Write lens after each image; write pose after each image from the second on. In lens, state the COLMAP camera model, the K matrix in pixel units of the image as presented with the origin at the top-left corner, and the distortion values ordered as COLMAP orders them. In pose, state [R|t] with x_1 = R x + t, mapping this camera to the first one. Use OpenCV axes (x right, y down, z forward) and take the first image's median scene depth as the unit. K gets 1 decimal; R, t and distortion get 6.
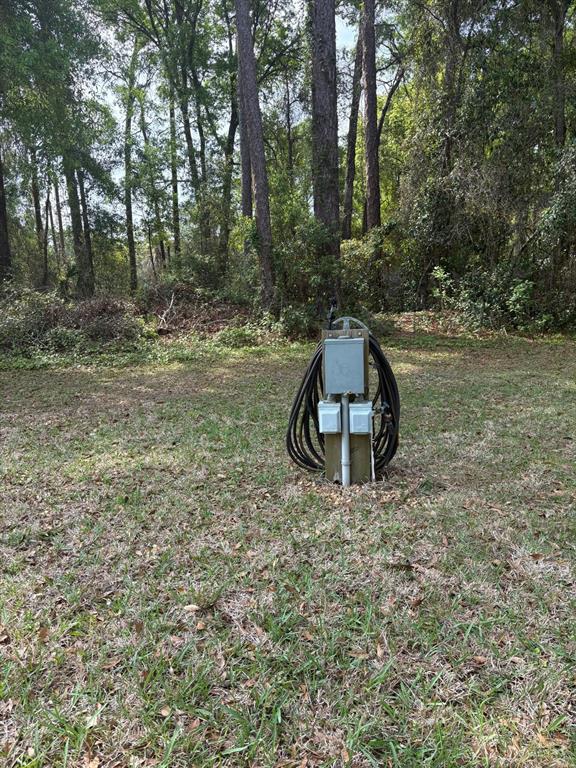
lens RADIAL K [[578.7, 0, 288.0], [0, 578.7, 384.0], [0, 0, 1]] dist [0.002998, 0.003390]
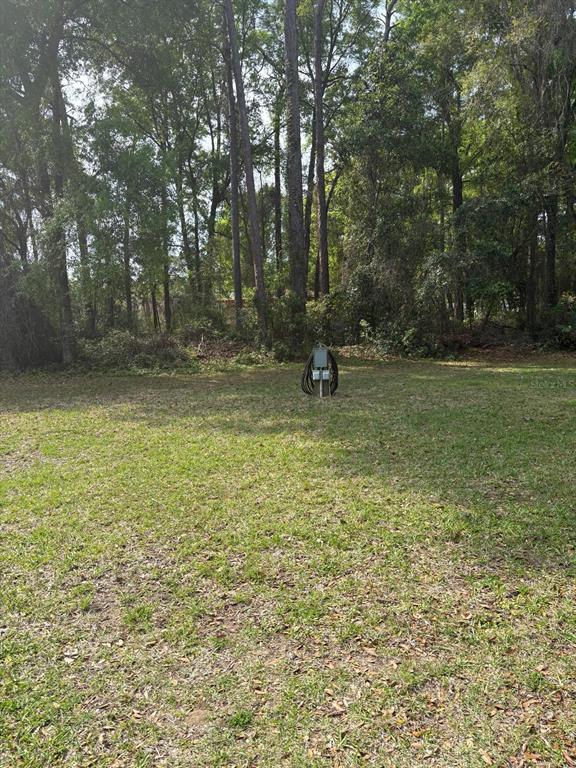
lens RADIAL K [[578.7, 0, 288.0], [0, 578.7, 384.0], [0, 0, 1]] dist [0.002998, 0.003390]
pose [[0.996172, -0.001983, 0.087393, -0.114396], [0.007707, 0.997842, -0.065207, 0.099636], [-0.087075, 0.065631, 0.994037, -0.679793]]
